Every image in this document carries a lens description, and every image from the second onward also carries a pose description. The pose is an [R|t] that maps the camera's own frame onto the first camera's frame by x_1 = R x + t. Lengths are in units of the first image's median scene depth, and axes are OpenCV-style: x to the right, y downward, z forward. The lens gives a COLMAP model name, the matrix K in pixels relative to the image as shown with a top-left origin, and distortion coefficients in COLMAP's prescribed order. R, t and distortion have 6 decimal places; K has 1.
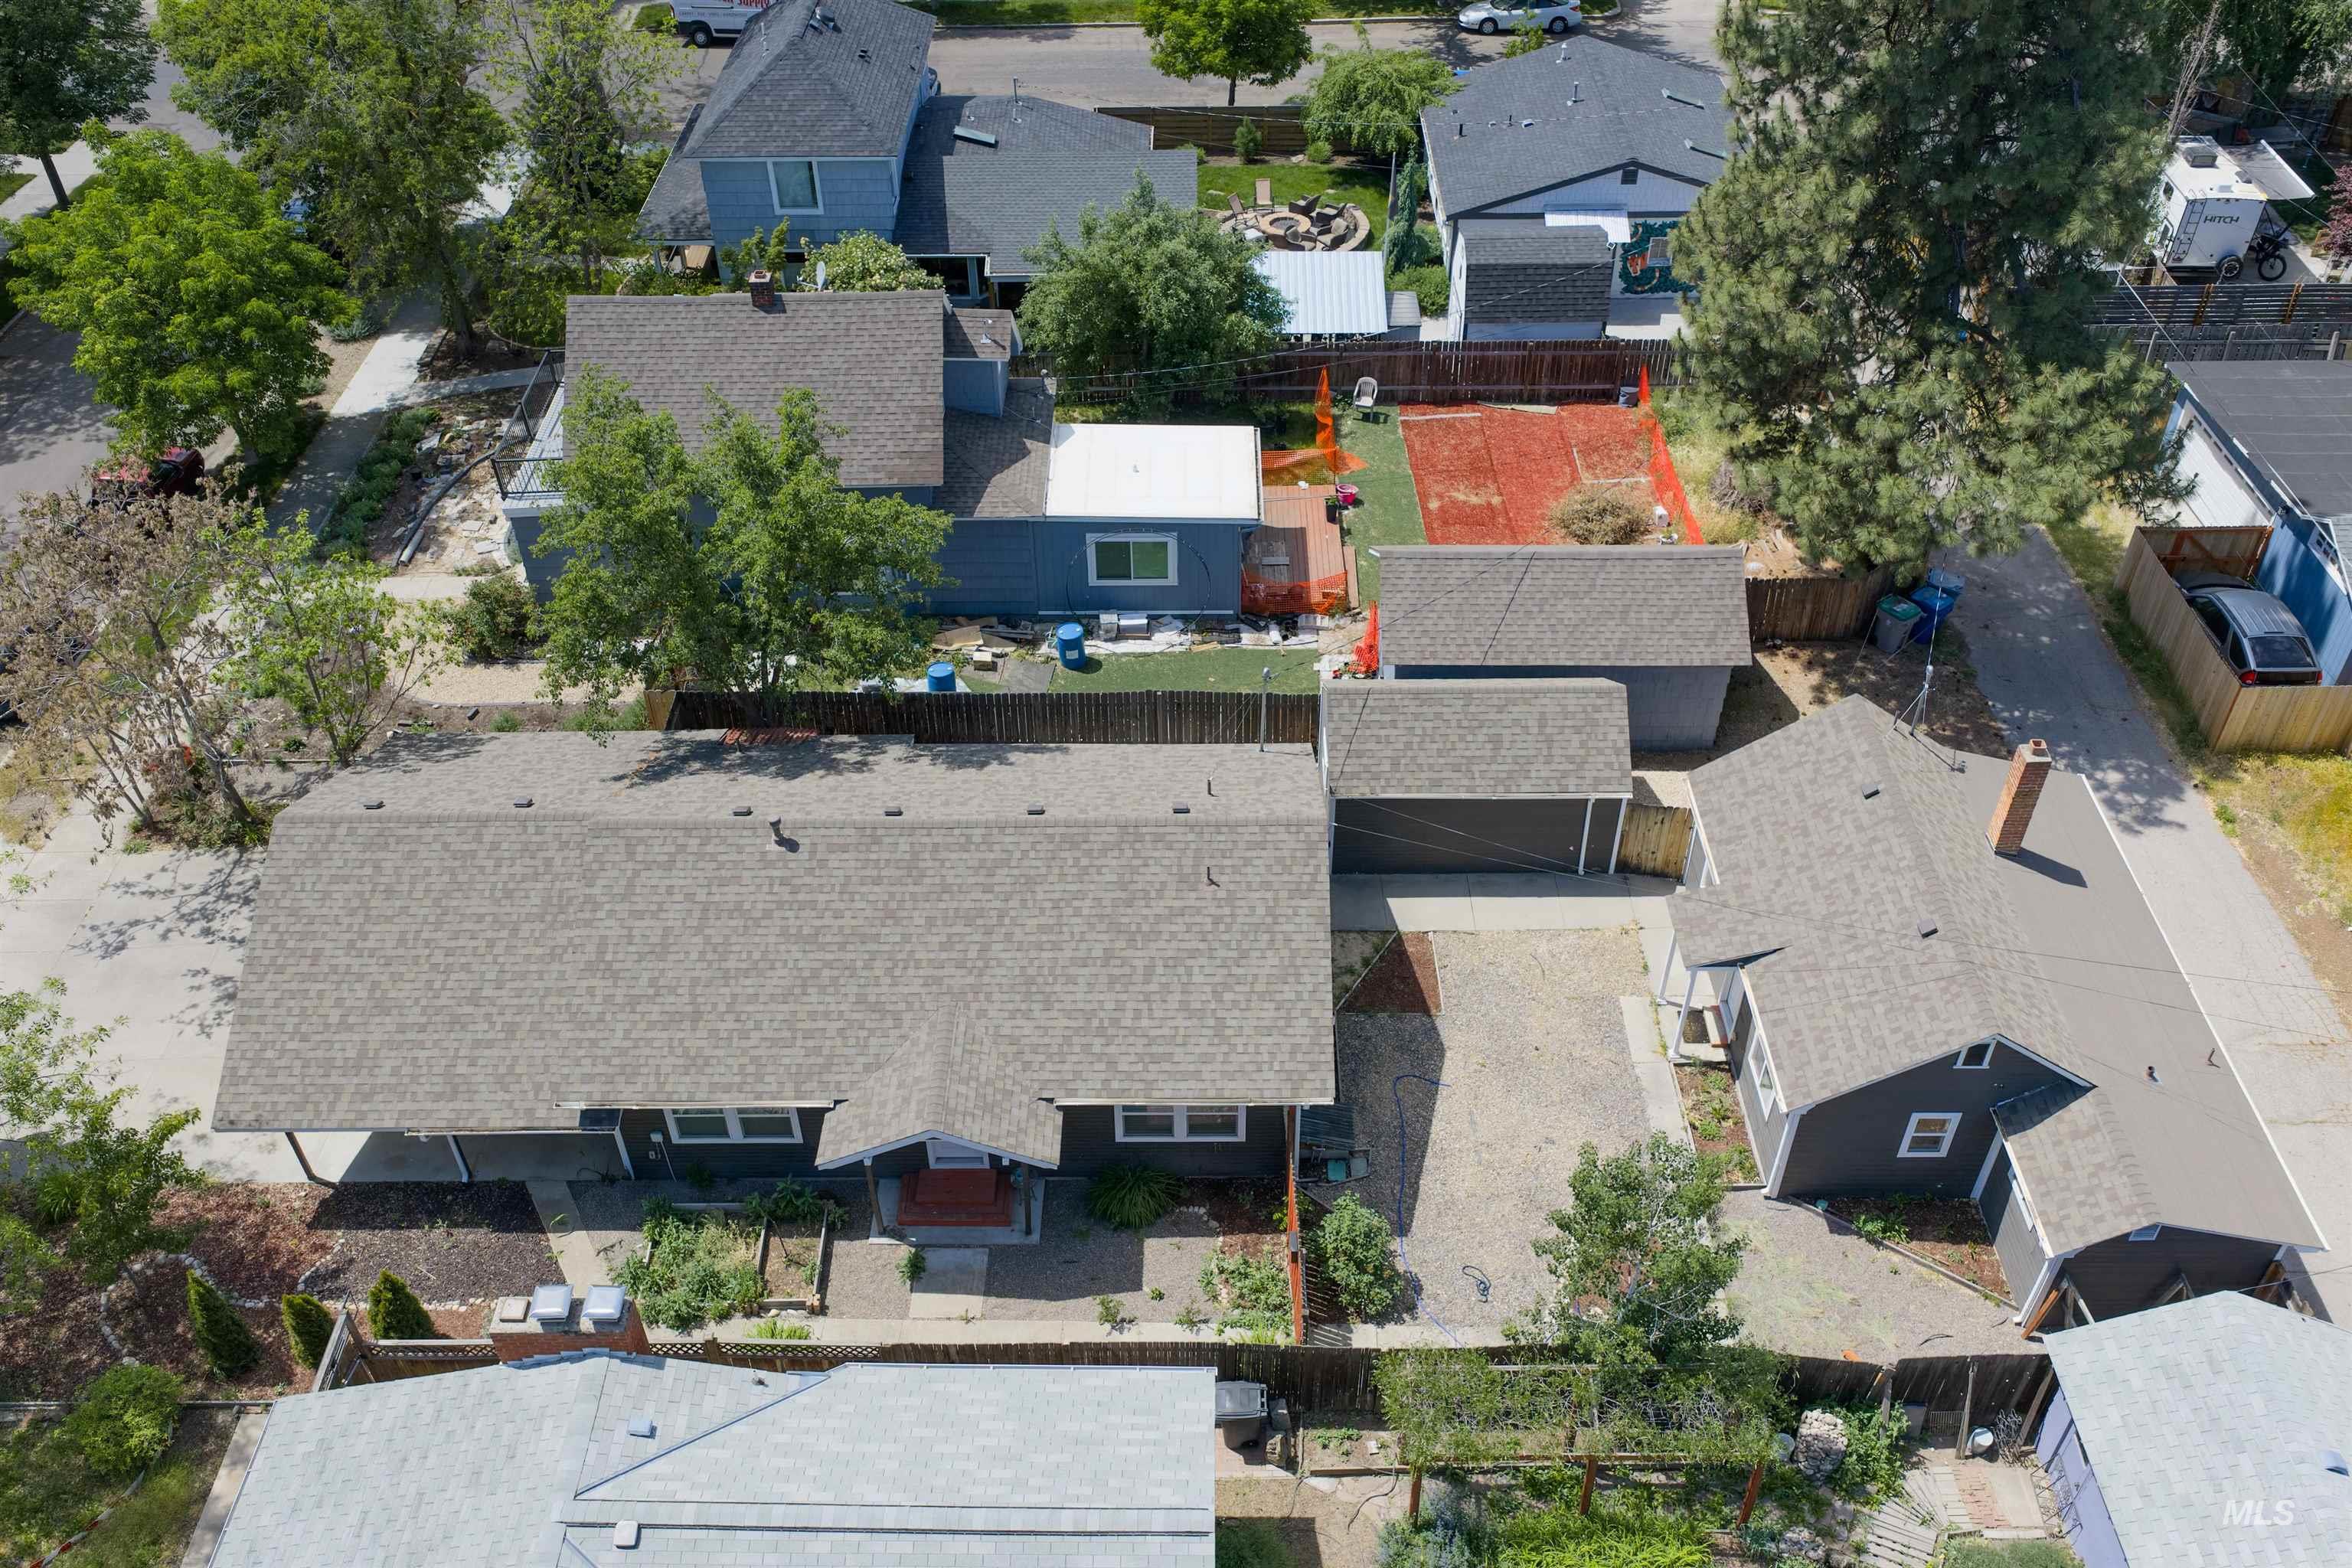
lens RADIAL K [[1923.7, 0, 1176.0], [0, 1923.7, 784.0], [0, 0, 1]] dist [0.013812, -0.015015]
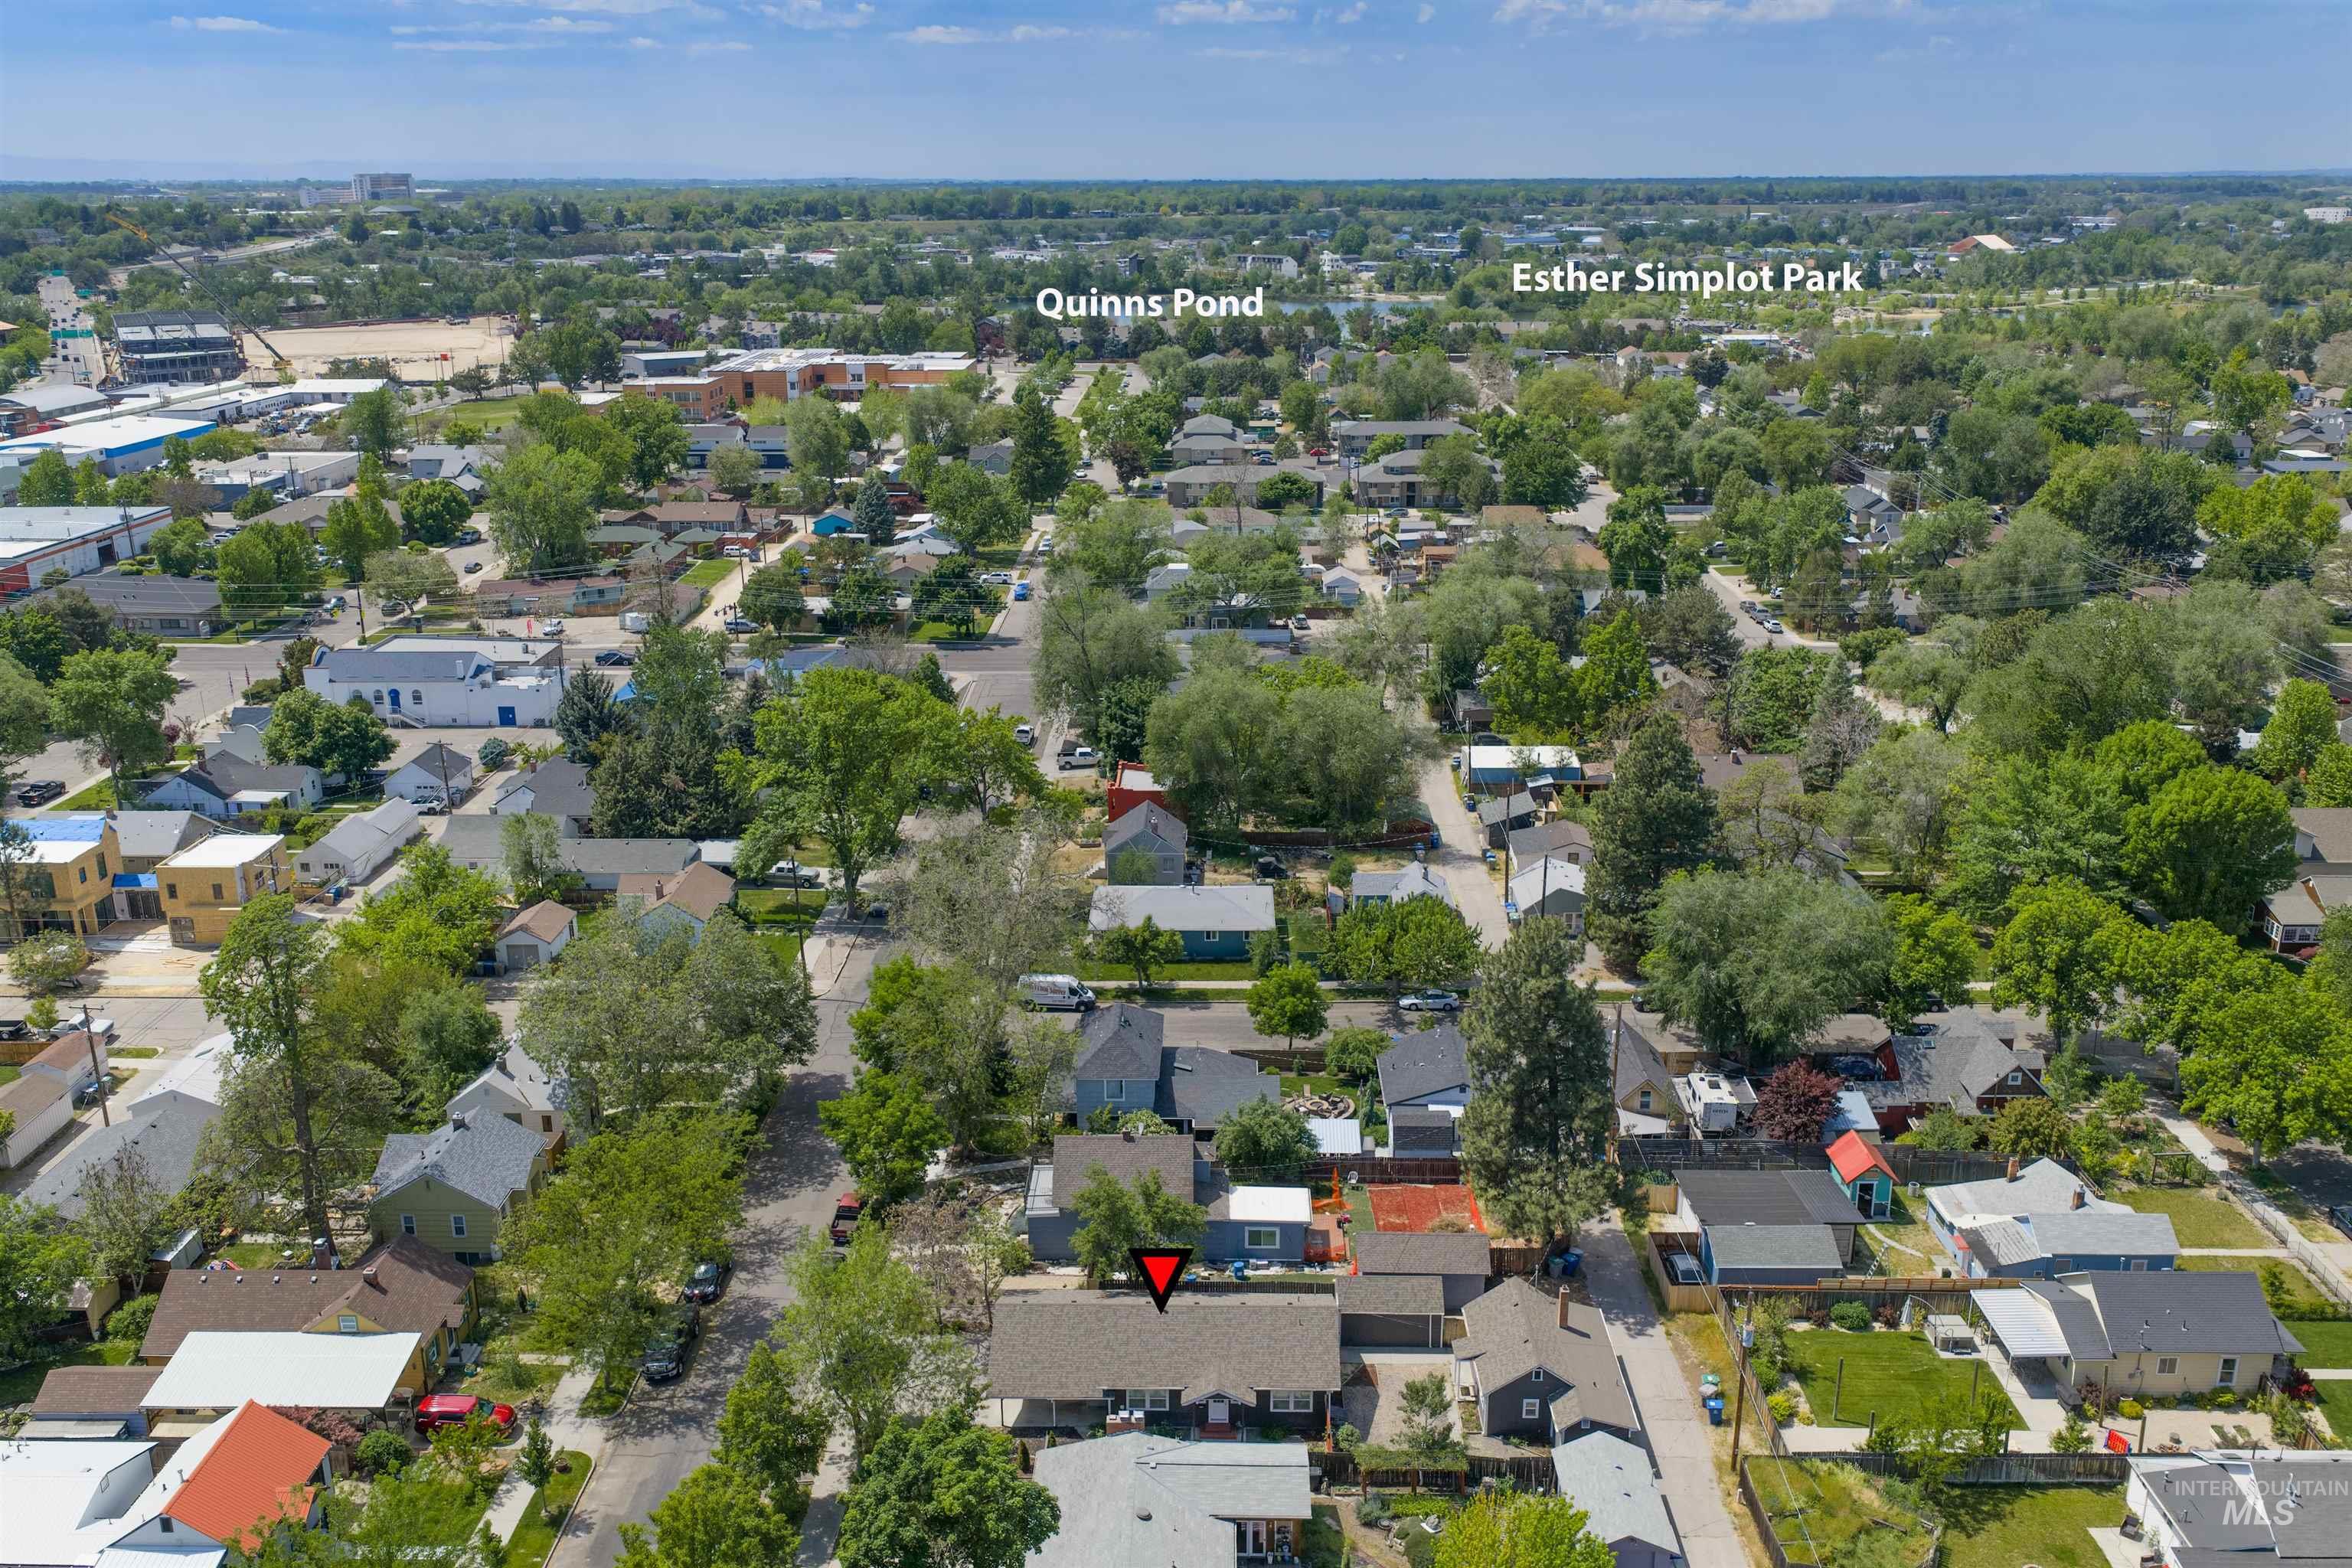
lens RADIAL K [[1923.7, 0, 1176.0], [0, 1923.7, 784.0], [0, 0, 1]] dist [0.013812, -0.015015]
pose [[0.999837, 0.013524, -0.011952, -0.109241], [-0.017229, 0.912451, -0.408823, 0.365218], [0.005376, 0.408962, 0.912535, -1.523795]]
